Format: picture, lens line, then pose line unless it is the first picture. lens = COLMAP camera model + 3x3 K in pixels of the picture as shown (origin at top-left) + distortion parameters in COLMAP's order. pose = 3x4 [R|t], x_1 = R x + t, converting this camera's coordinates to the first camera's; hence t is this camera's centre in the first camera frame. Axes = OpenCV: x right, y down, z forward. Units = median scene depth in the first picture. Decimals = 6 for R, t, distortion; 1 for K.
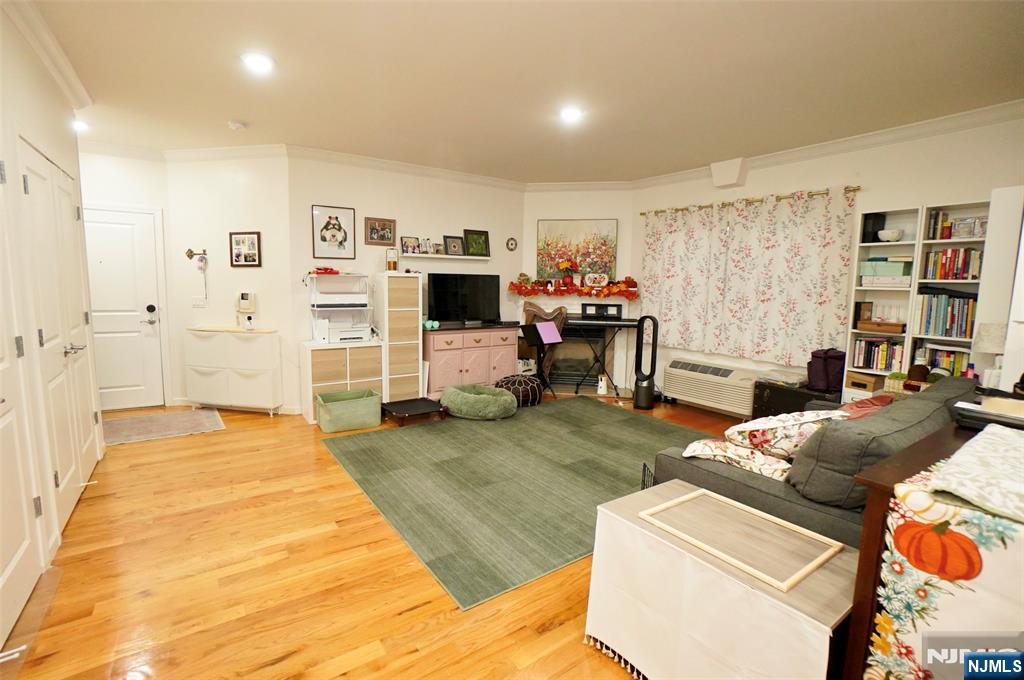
lens RADIAL K [[456.9, 0, 502.7], [0, 456.9, 337.7], [0, 0, 1]] dist [-0.066266, 0.026006]
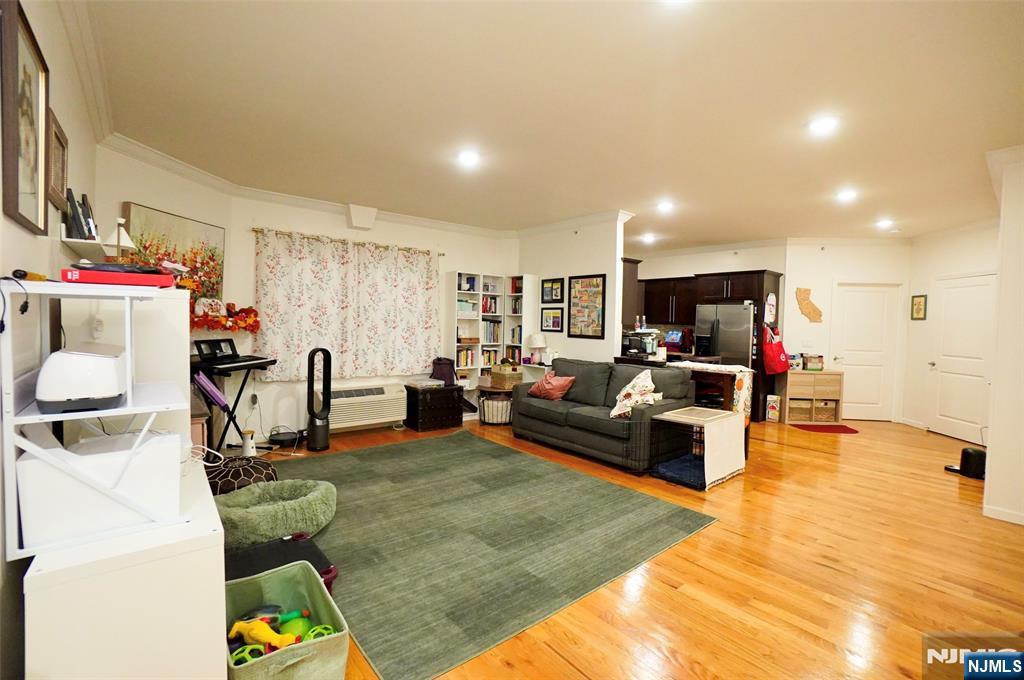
lens RADIAL K [[449.0, 0, 500.9], [0, 449.0, 336.8], [0, 0, 1]] dist [-0.064000, 0.023803]
pose [[-0.073520, -0.052079, 0.995933, -0.744169], [0.094761, 0.993753, 0.058960, -0.110447], [-0.992782, 0.098710, -0.068125, 0.847230]]
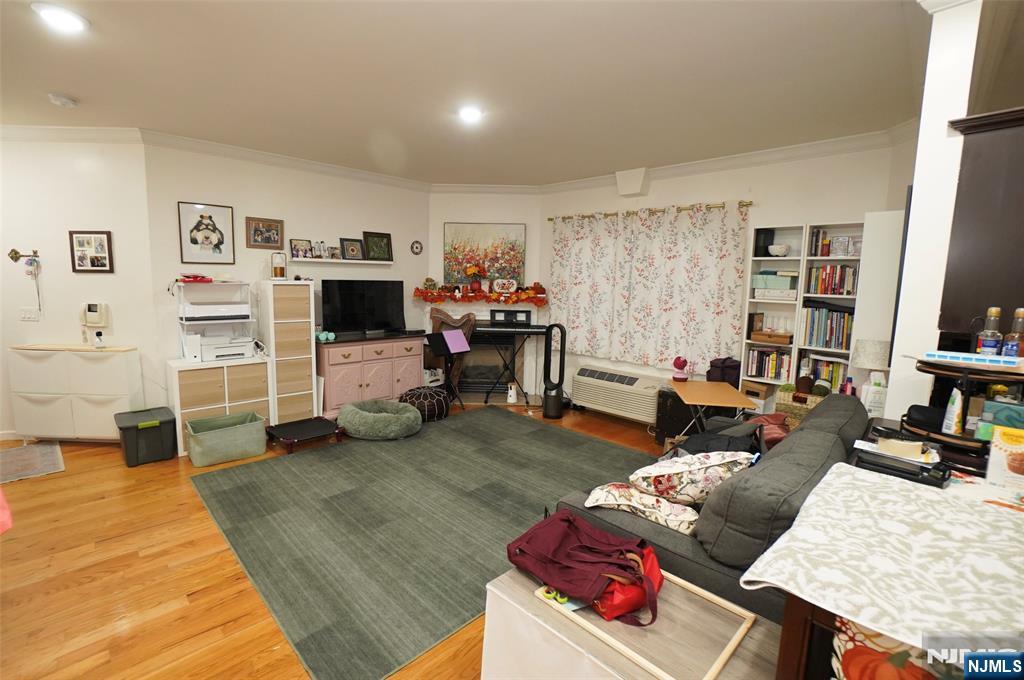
lens RADIAL K [[449.0, 0, 500.9], [0, 449.0, 336.8], [0, 0, 1]] dist [-0.064000, 0.023803]
pose [[0.984649, -0.014953, 0.173905, 0.040102], [0.013085, 0.999844, 0.011883, -0.041112], [-0.174055, -0.009425, 0.984691, 0.074956]]
